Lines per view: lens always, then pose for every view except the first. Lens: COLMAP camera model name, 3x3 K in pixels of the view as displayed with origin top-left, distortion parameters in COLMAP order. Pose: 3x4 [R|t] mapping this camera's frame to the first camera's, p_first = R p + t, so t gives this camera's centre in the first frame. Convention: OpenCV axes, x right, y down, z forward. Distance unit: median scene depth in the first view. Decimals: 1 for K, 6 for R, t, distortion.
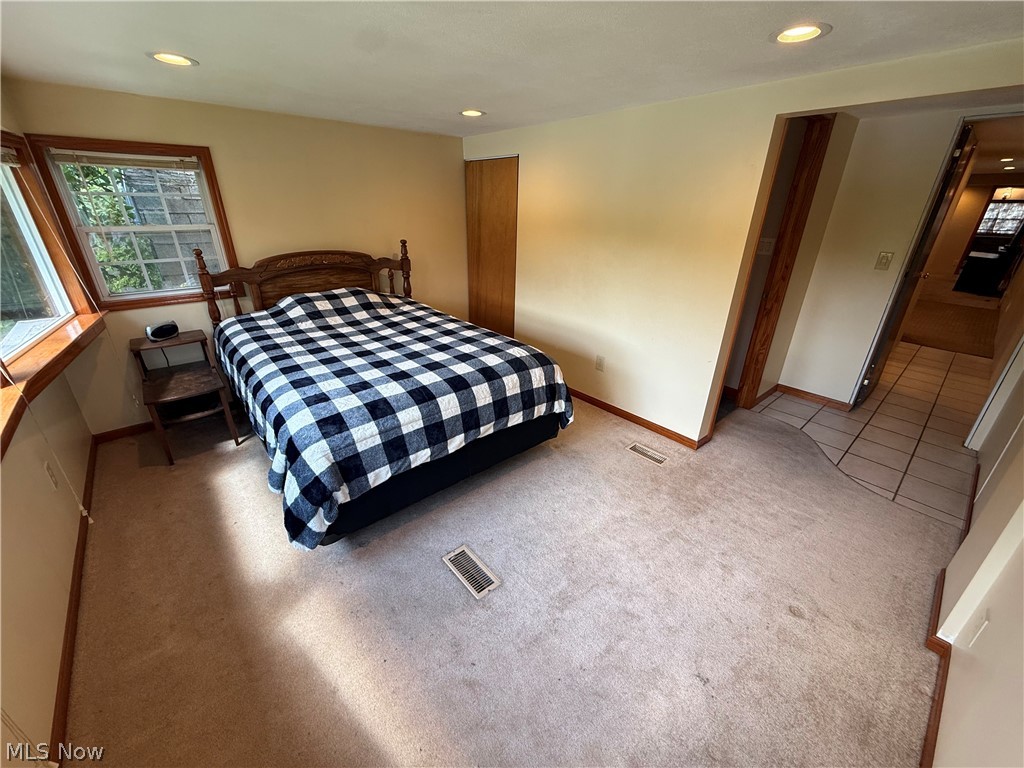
lens RADIAL K [[406.4, 0, 512.1], [0, 406.4, 383.5], [0, 0, 1]] dist [-0.002026, -0.000223]
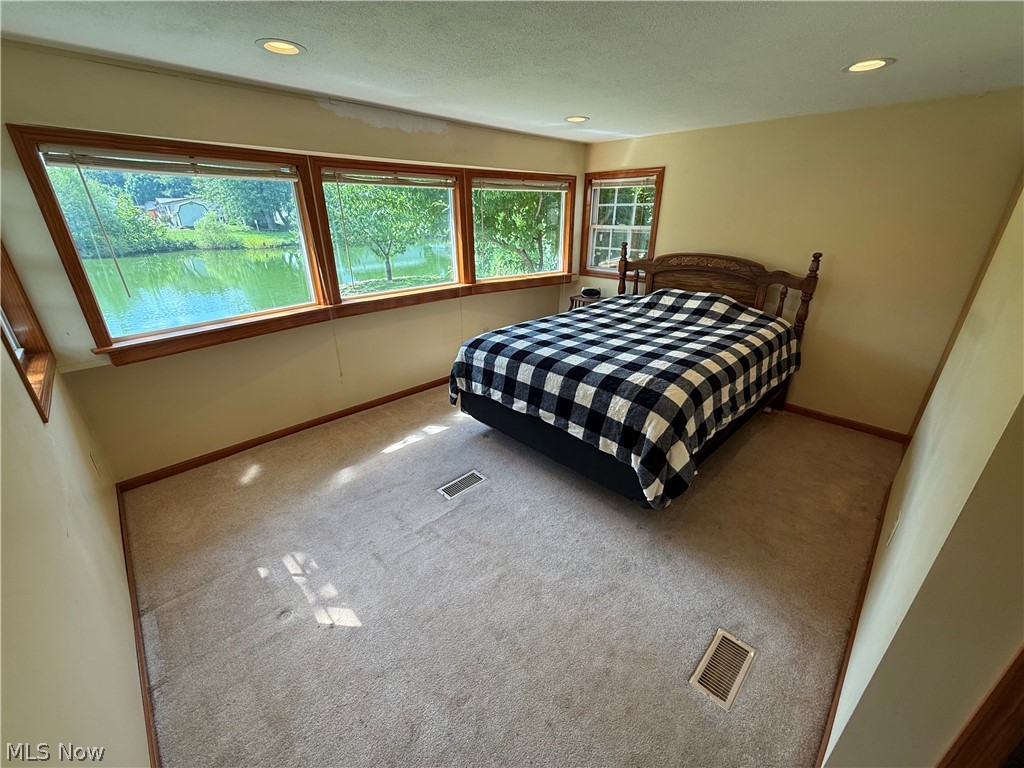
lens RADIAL K [[406.4, 0, 511.8], [0, 406.4, 383.9], [0, 0, 1]] dist [-0.002026, -0.000223]
pose [[0.062295, 0.373086, -0.925703, 0.729872], [-0.402828, 0.858001, 0.318691, -0.214668], [0.913153, 0.353046, 0.203739, 0.565102]]
